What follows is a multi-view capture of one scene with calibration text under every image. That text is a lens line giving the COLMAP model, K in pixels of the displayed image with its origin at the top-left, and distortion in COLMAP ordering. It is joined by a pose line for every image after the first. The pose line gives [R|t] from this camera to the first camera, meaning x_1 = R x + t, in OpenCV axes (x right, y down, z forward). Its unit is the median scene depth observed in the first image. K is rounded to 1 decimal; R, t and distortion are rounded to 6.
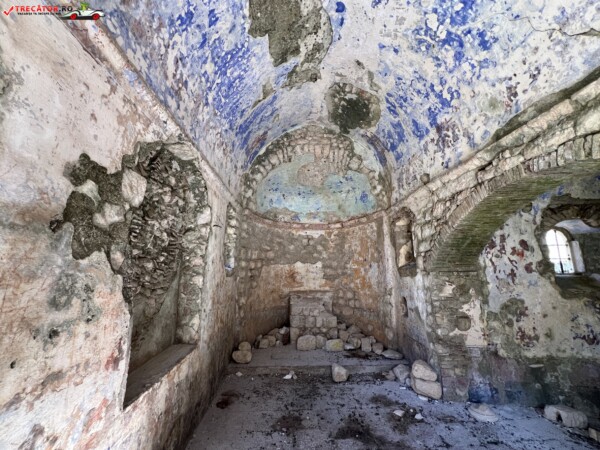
lens RADIAL K [[240.8, 0, 300.5], [0, 240.8, 226.0], [0, 0, 1]] dist [-0.001643, 0.000631]
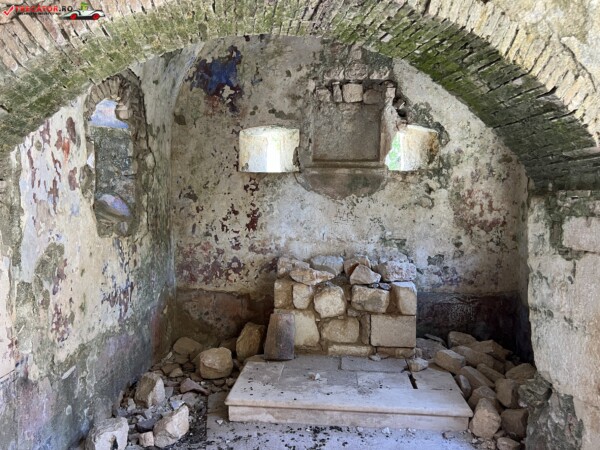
lens RADIAL K [[454.1, 0, 300.0], [0, 454.1, 225.0], [0, 0, 1]] dist [0.068365, -0.075233]
pose [[-0.124981, -0.040223, 0.991343, -0.008140], [-0.192437, 0.981186, 0.015550, 0.160432], [-0.973318, -0.188827, -0.130370, 0.654856]]
